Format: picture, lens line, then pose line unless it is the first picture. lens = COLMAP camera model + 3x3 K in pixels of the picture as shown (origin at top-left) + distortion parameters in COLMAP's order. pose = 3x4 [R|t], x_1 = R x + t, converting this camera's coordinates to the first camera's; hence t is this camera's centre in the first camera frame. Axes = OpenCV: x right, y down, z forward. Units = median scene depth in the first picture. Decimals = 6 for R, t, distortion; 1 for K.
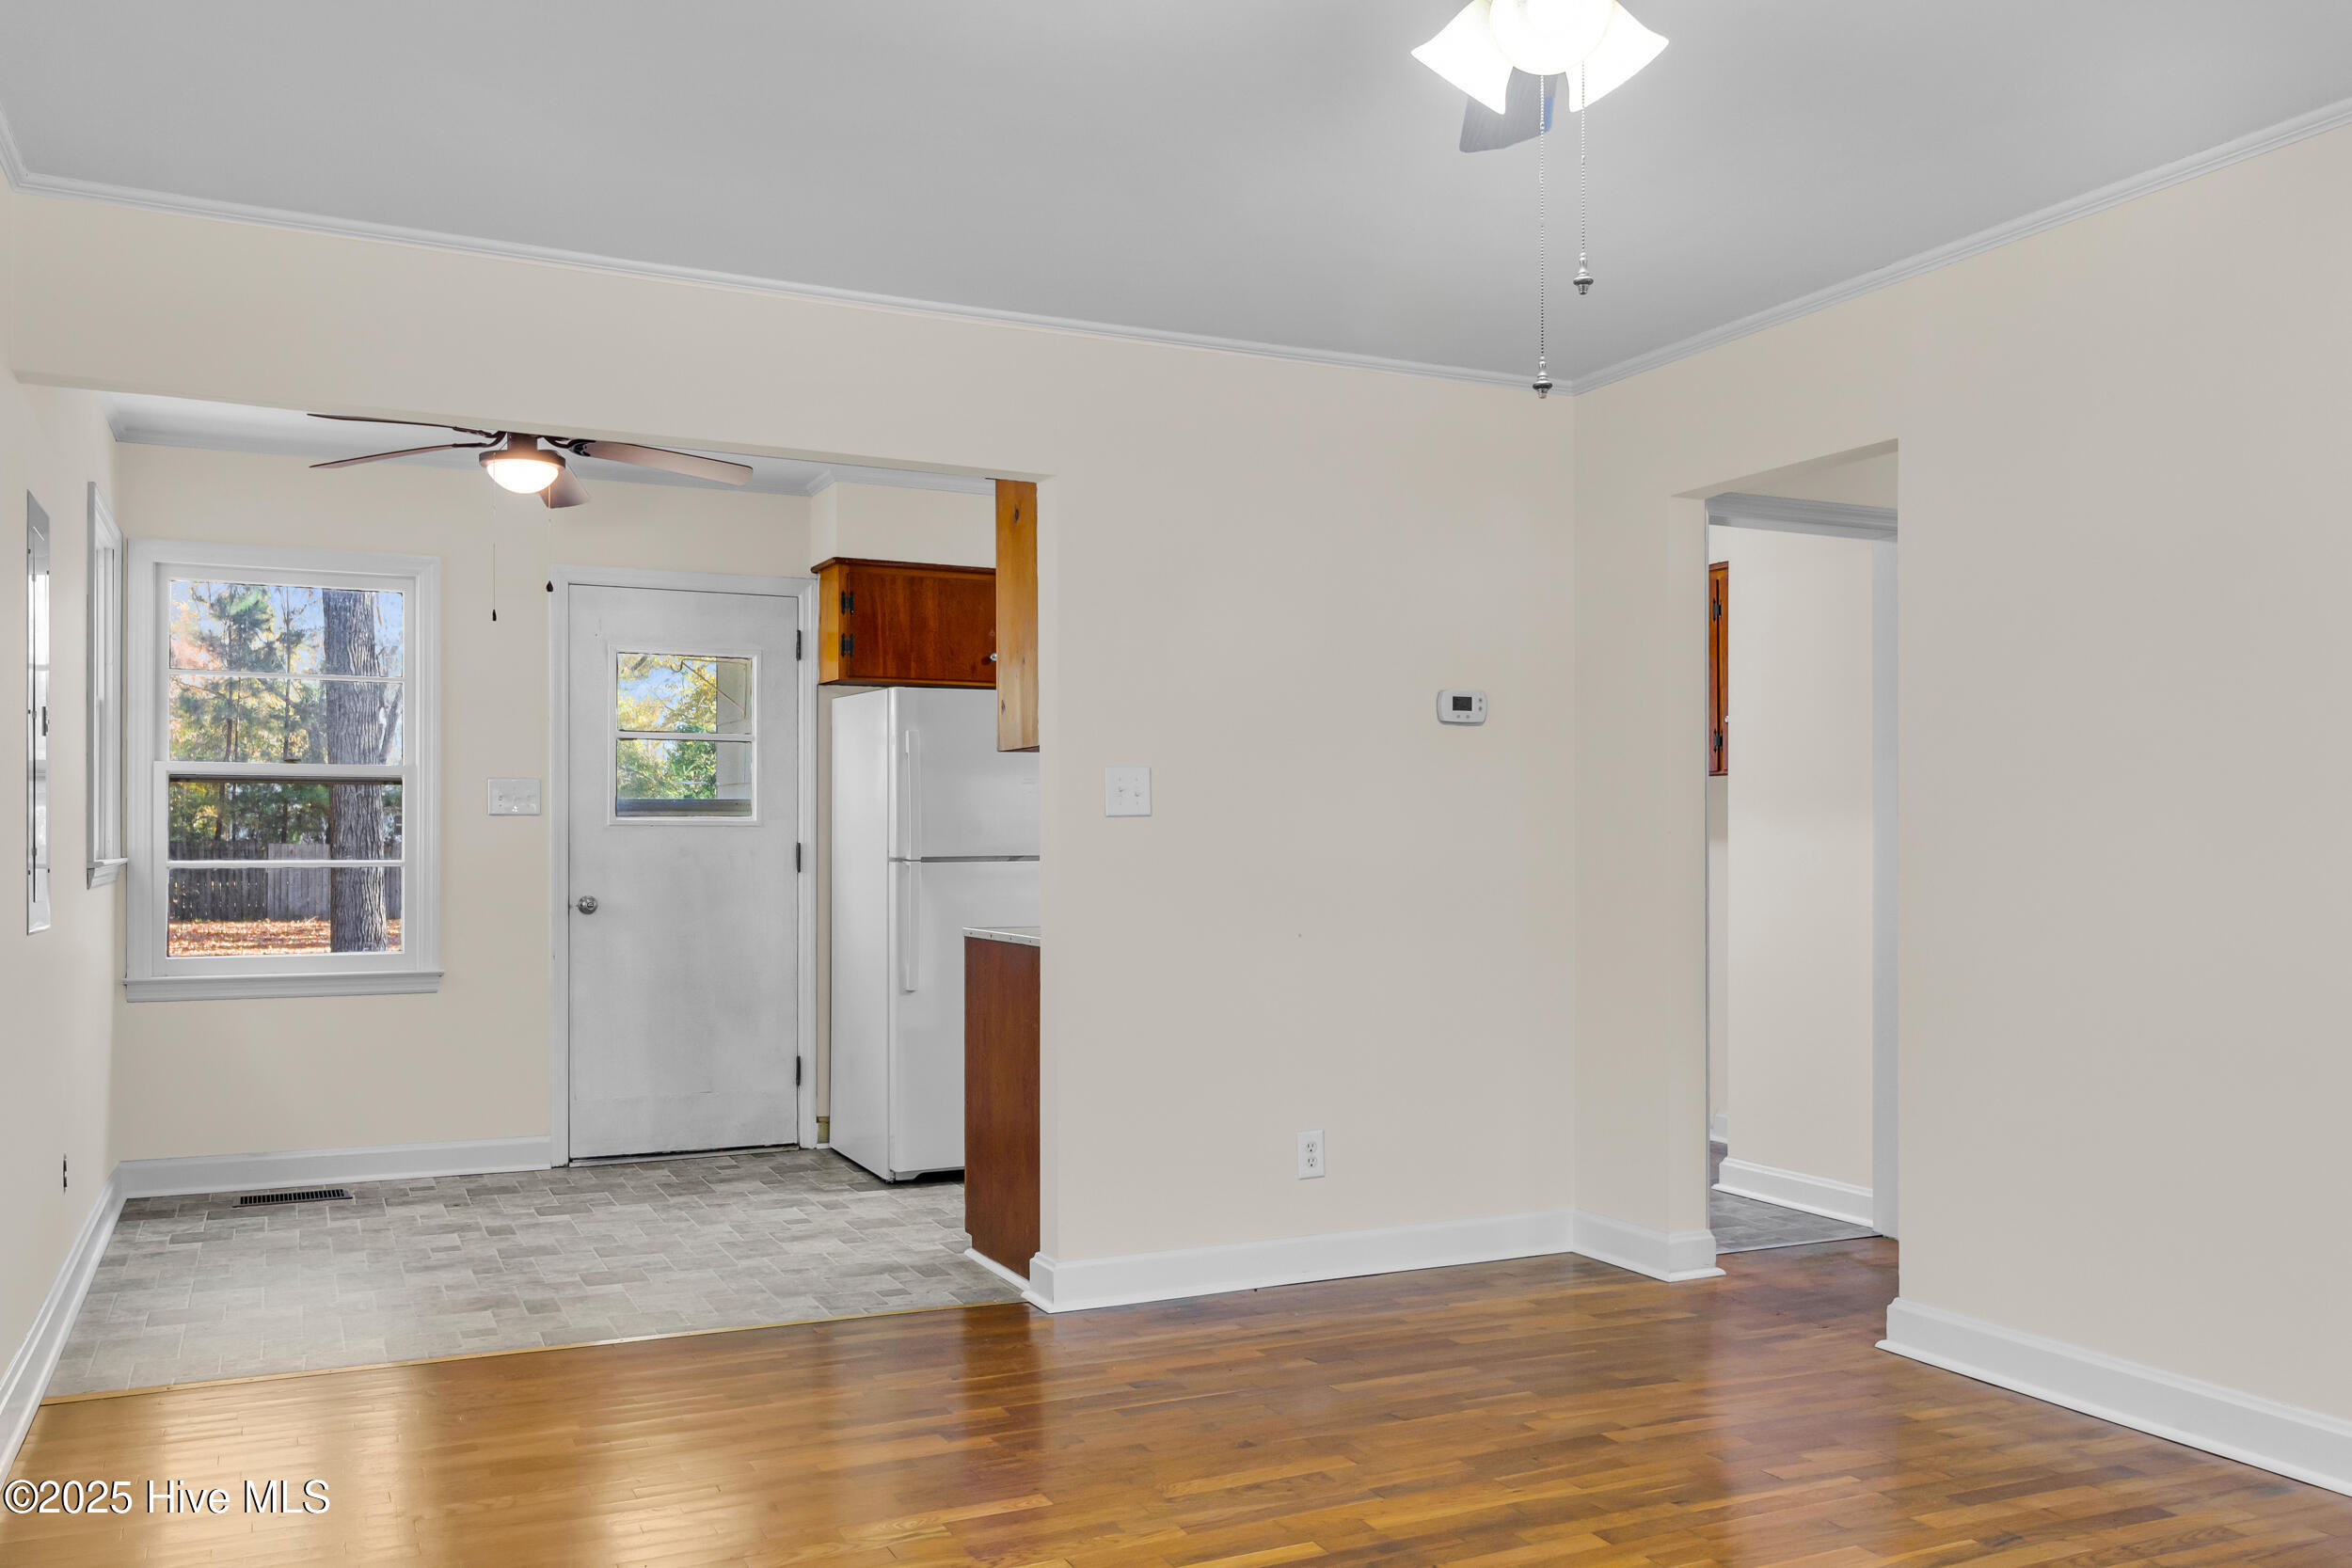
lens RADIAL K [[1868.5, 0, 1184.2], [0, 1868.5, 796.8], [0, 0, 1]] dist [0.006463, -0.001628]
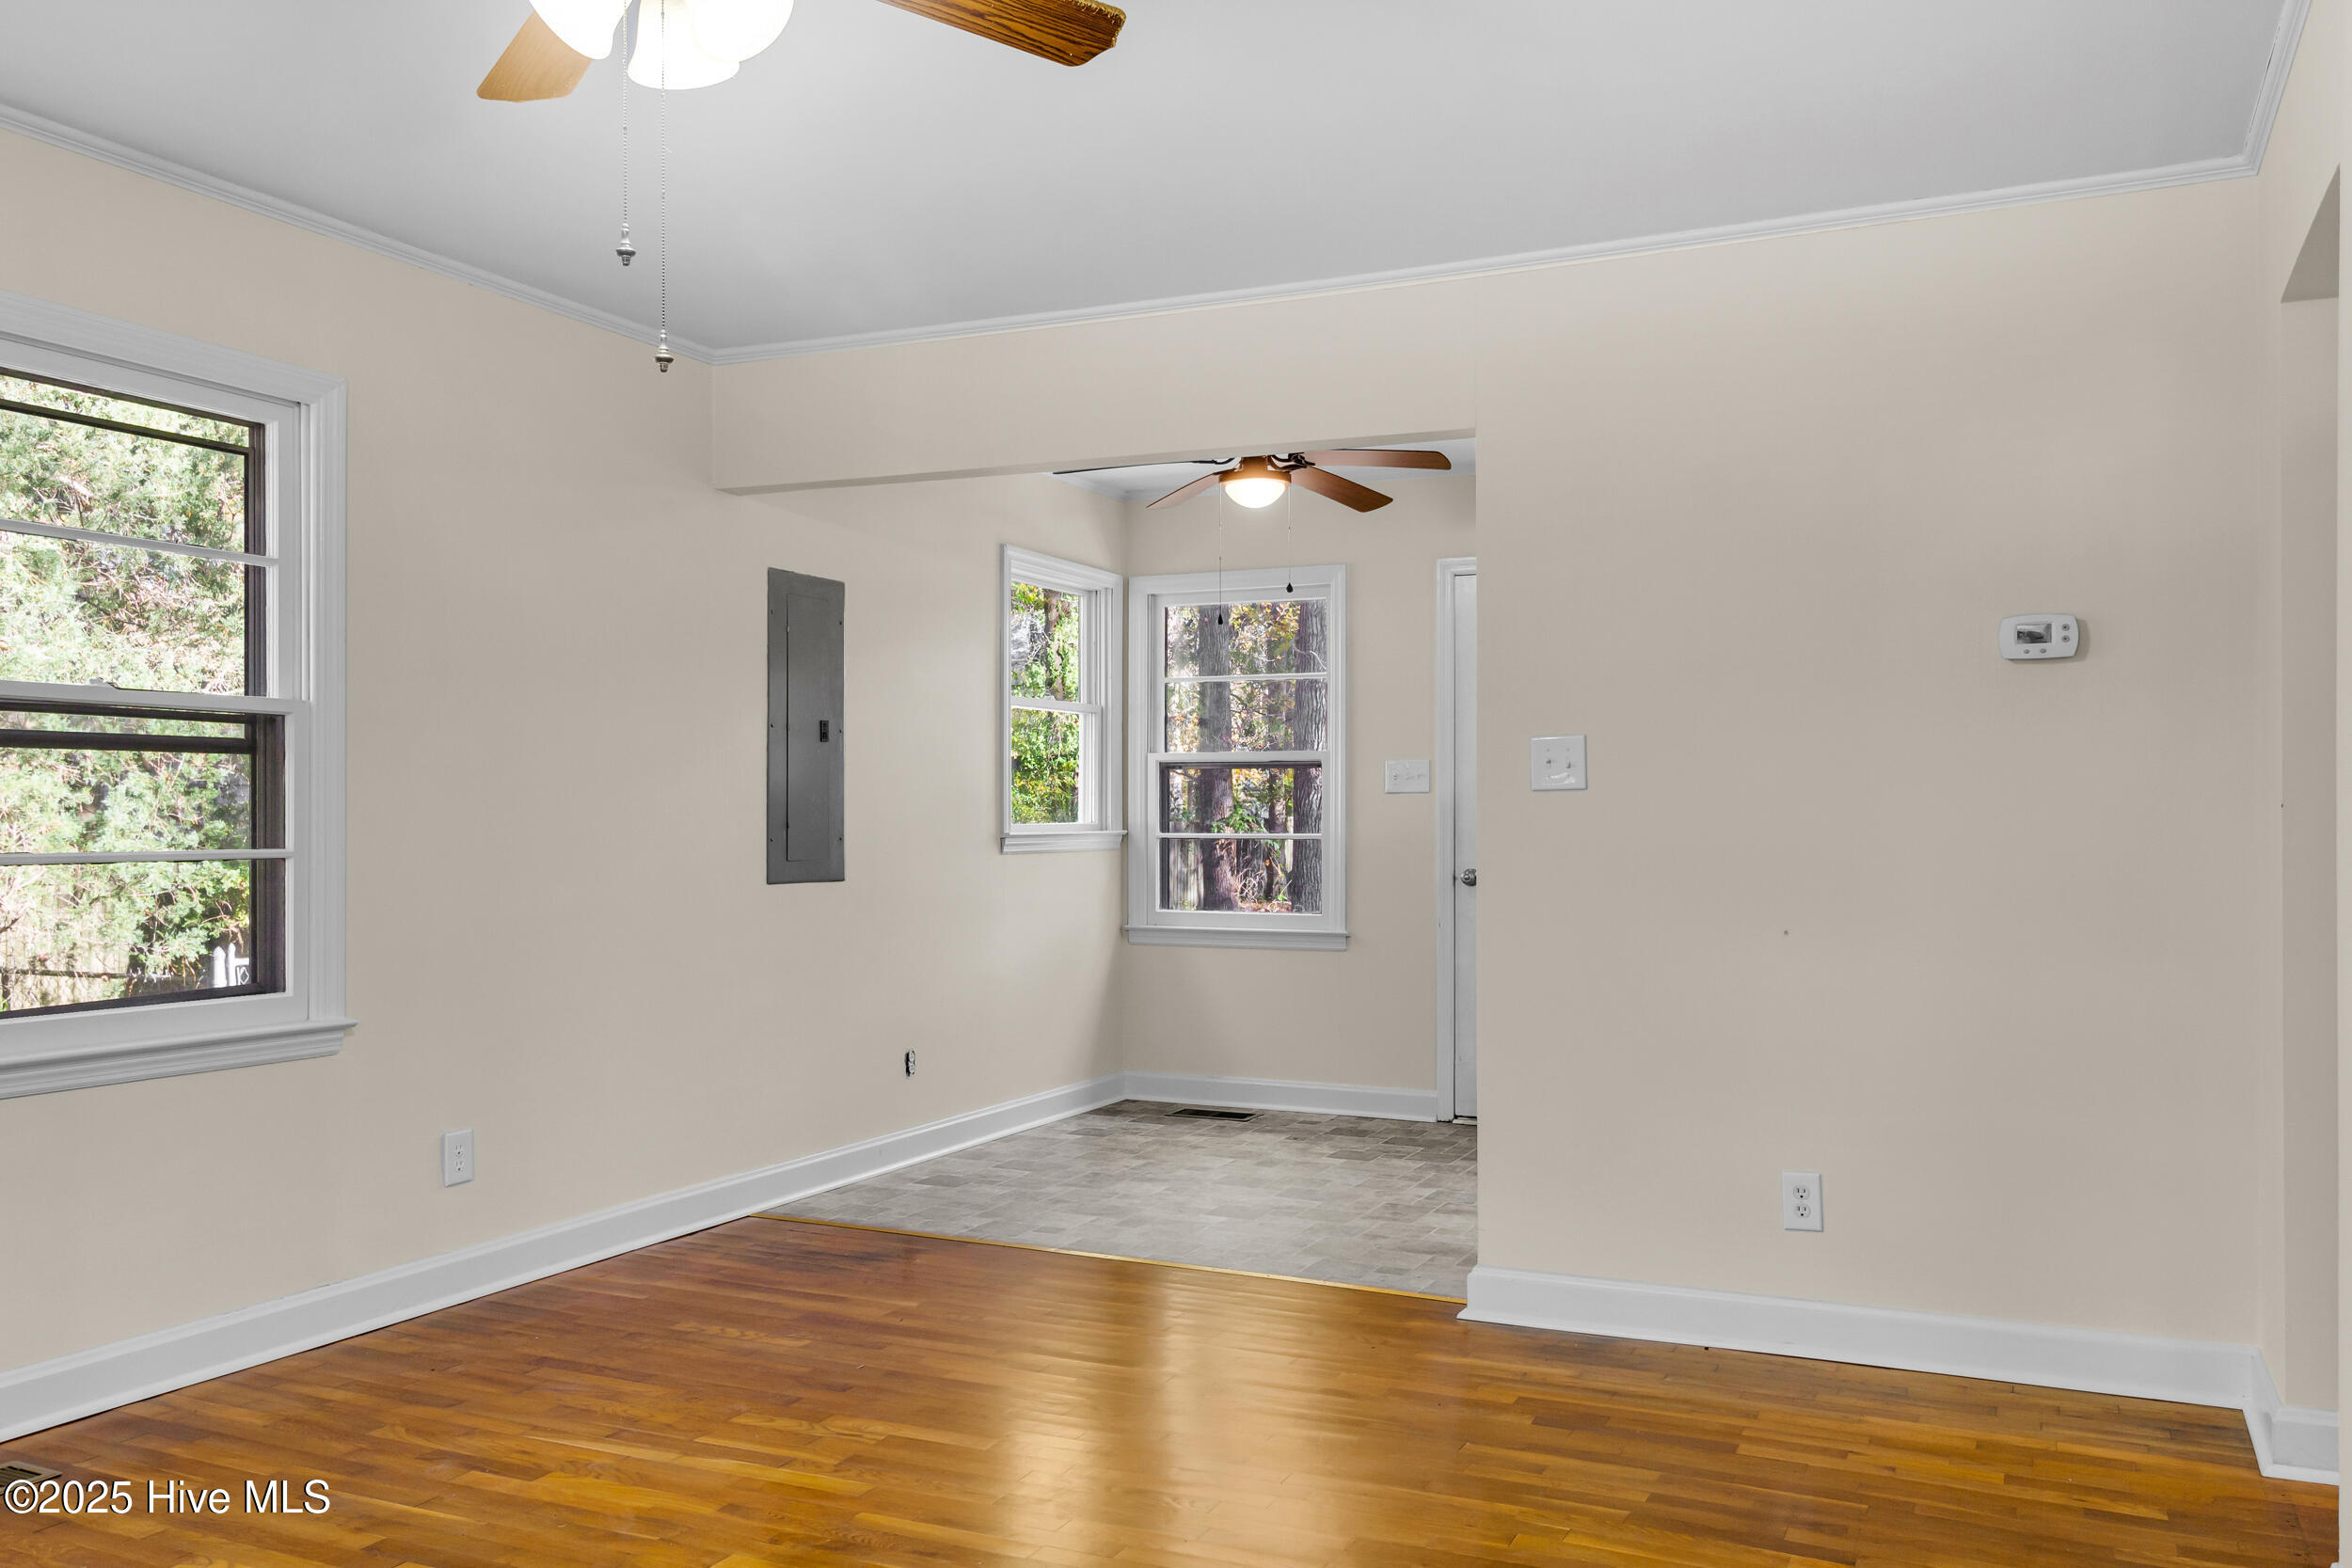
lens RADIAL K [[1868.5, 0, 1184.5], [0, 1868.5, 783.3], [0, 0, 1]] dist [0.006463, -0.001628]
pose [[0.633738, -0.014268, -0.773416, 0.541224], [0.019496, 0.999807, -0.002469, 0.005496], [0.773302, -0.013514, 0.633894, 0.280888]]
